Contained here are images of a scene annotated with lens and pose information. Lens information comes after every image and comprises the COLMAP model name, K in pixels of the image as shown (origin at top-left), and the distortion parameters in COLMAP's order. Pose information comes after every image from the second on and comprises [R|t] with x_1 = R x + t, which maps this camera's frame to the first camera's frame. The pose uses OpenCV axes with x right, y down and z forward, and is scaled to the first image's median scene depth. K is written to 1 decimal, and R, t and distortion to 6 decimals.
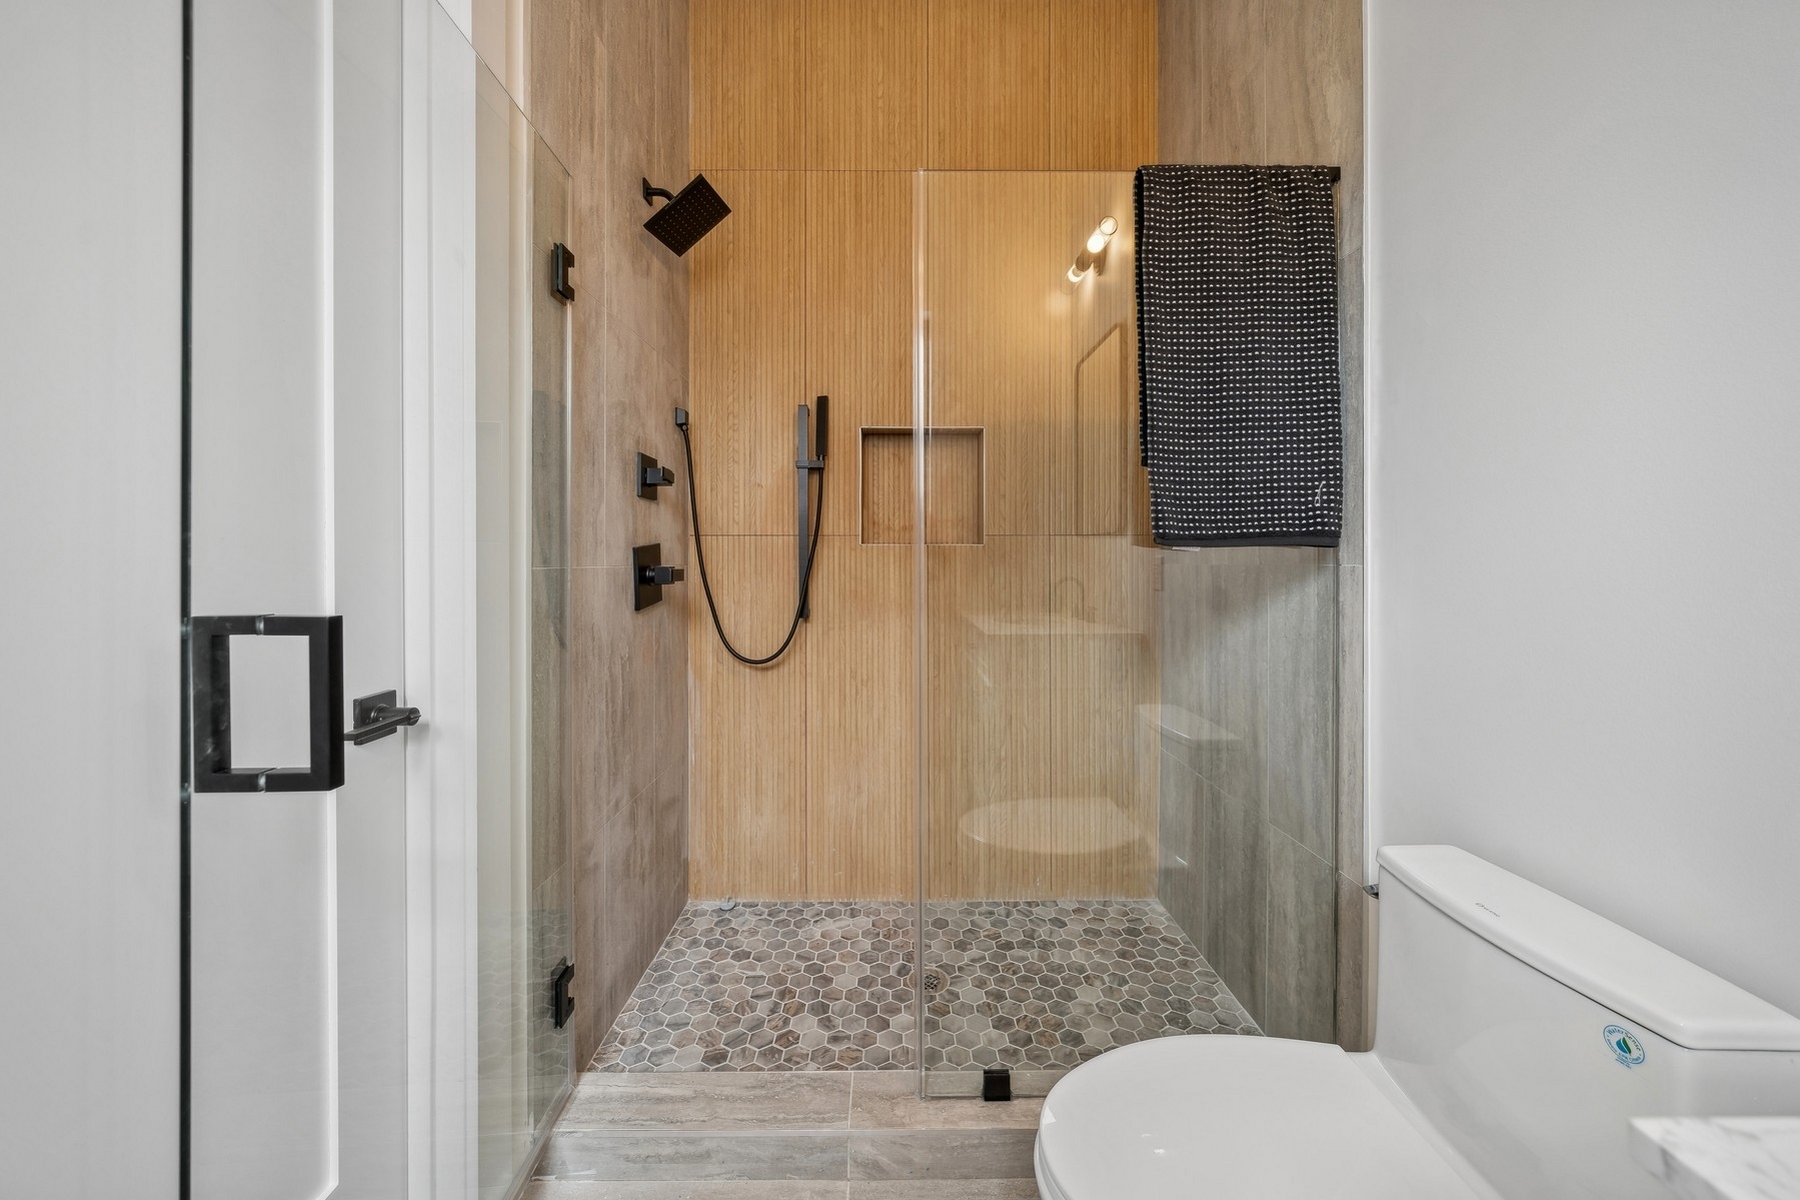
lens RADIAL K [[639.0, 0, 900.5], [0, 639.0, 558.6], [0, 0, 1]] dist [-0.000530, 0.000042]
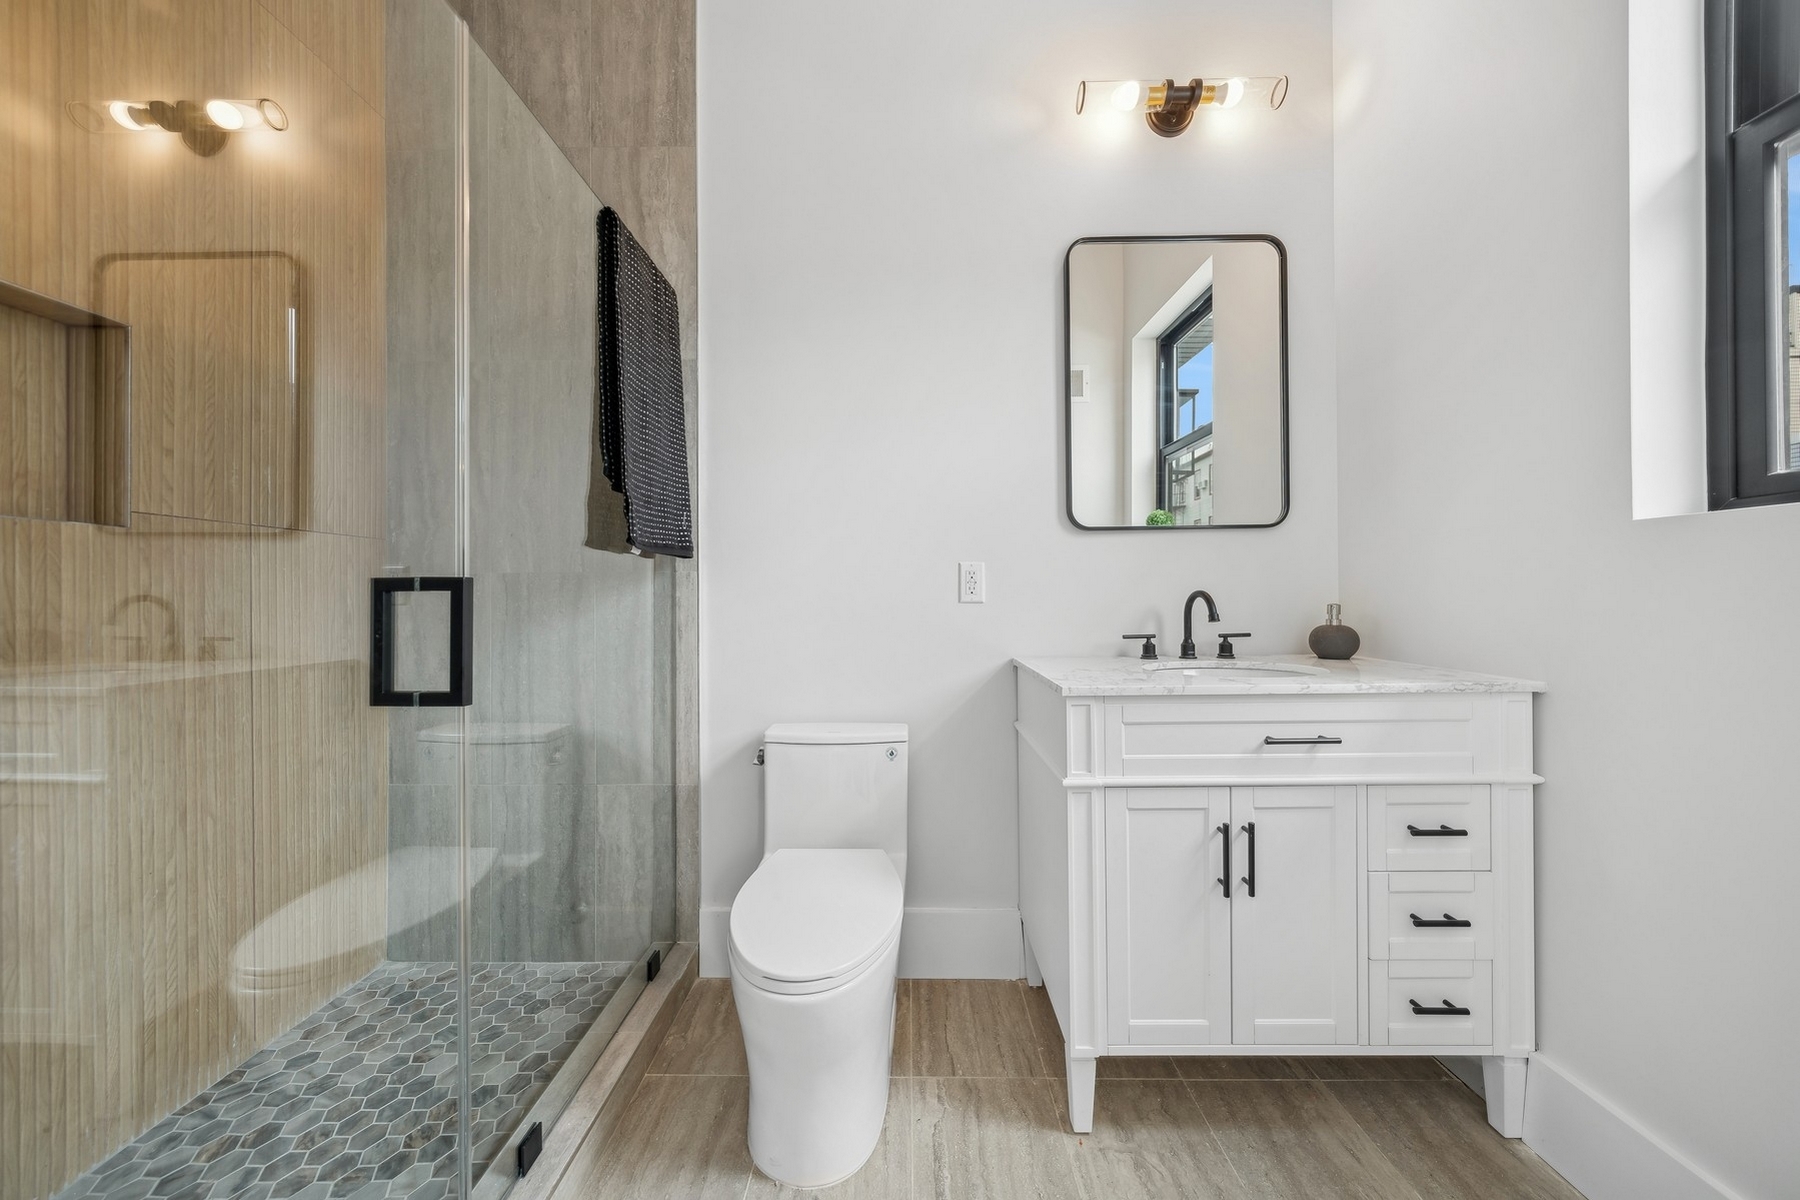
lens RADIAL K [[596.0, 0, 900.0], [0, 596.0, 600.0], [0, 0, 1]] dist [0.000089, 0.000152]
pose [[0.027874, -0.002780, 0.999608, -0.462131], [0.006540, 0.999975, 0.002598, 0.053822], [-0.999590, 0.006465, 0.027891, 0.333716]]
